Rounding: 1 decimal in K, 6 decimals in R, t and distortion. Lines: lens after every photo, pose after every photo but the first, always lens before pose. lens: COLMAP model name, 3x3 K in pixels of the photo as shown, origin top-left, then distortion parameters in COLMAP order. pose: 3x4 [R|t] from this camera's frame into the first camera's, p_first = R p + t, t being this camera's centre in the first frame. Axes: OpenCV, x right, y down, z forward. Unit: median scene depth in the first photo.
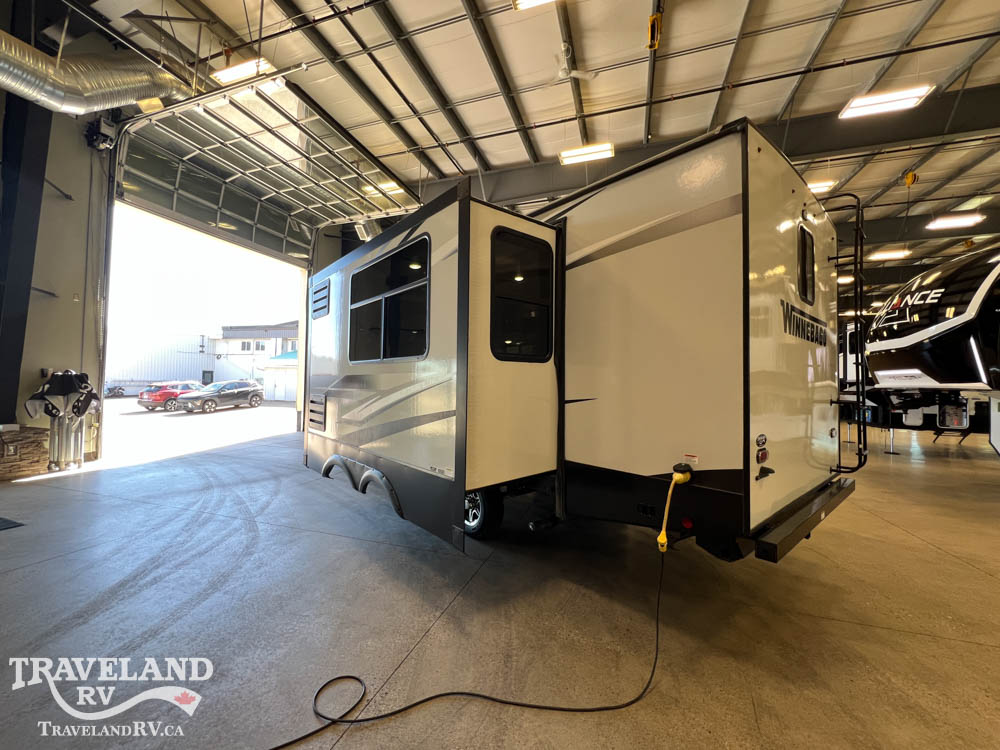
lens RADIAL K [[400.2, 0, 499.7], [0, 400.2, 372.5], [0, 0, 1]] dist [-0.002757, 0.000501]
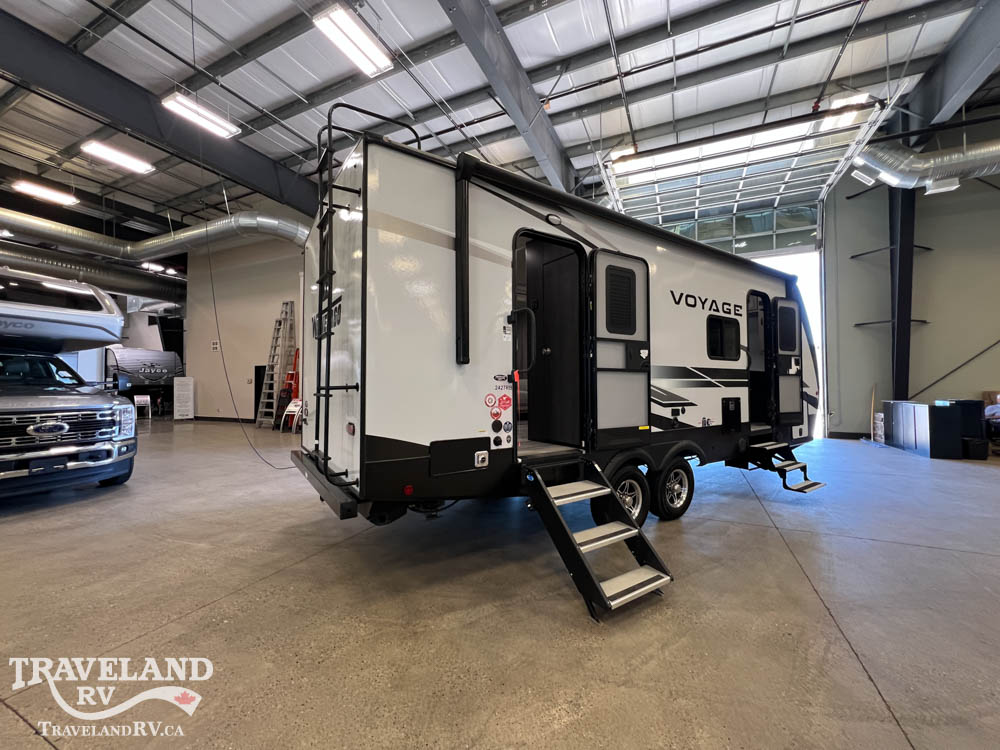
lens RADIAL K [[400.2, 0, 497.2], [0, 400.2, 375.2], [0, 0, 1]] dist [-0.002757, 0.000501]
pose [[-0.122540, -0.038361, -0.991722, 2.240129], [0.031628, 0.998594, -0.042535, 0.129198], [0.991960, -0.036578, -0.121154, 1.977167]]
